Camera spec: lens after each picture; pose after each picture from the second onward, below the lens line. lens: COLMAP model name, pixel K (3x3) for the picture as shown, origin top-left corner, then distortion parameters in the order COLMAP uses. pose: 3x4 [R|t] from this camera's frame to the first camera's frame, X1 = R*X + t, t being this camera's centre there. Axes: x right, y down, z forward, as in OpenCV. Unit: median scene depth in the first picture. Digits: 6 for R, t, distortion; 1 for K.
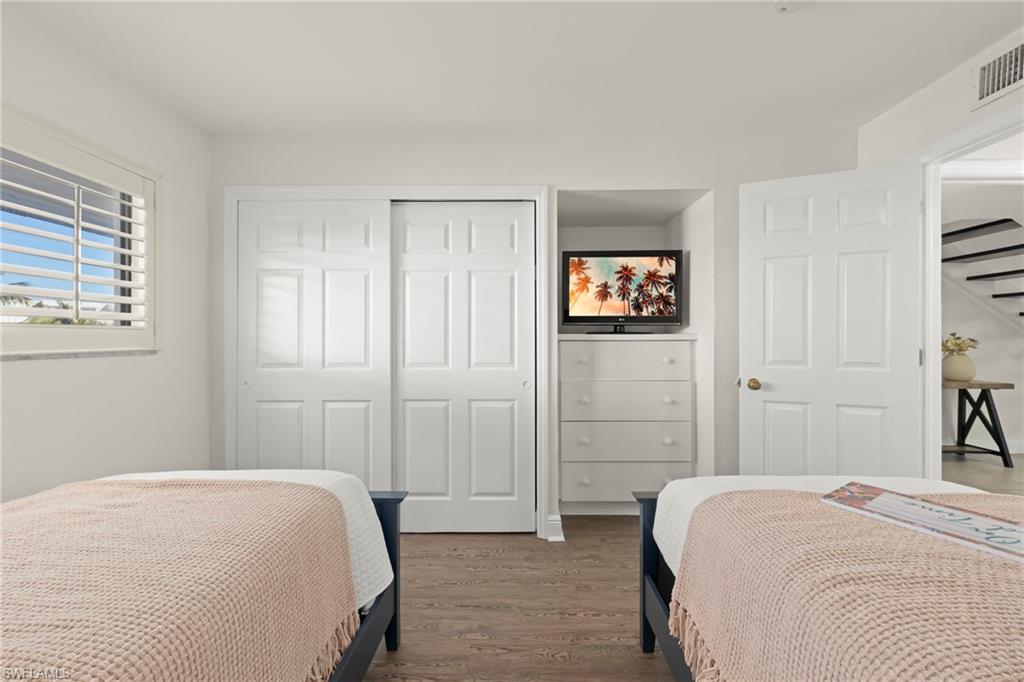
lens RADIAL K [[368.2, 0, 511.1], [0, 368.2, 335.5], [0, 0, 1]] dist [0.000557, 0.000129]
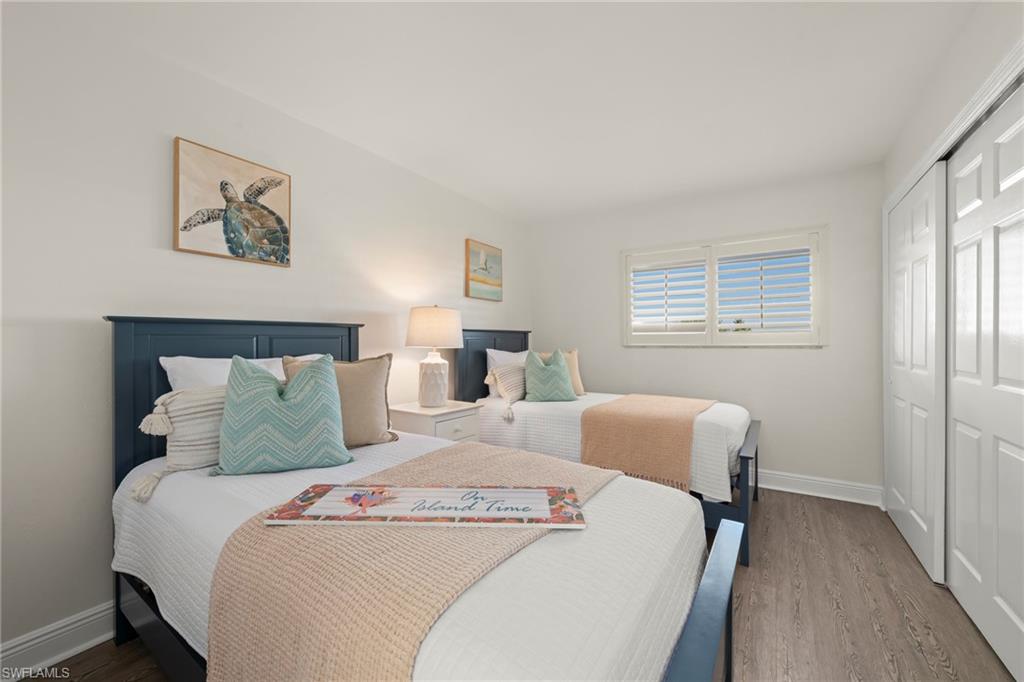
lens RADIAL K [[392.2, 0, 512.0], [0, 392.2, 341.0], [0, 0, 1]] dist [-0.000484, 0.000079]
pose [[-0.533201, 0.004774, -0.845975, 1.913688], [0.009807, 0.999952, -0.000538, 0.017608], [0.845932, -0.008583, -0.533222, 1.476434]]
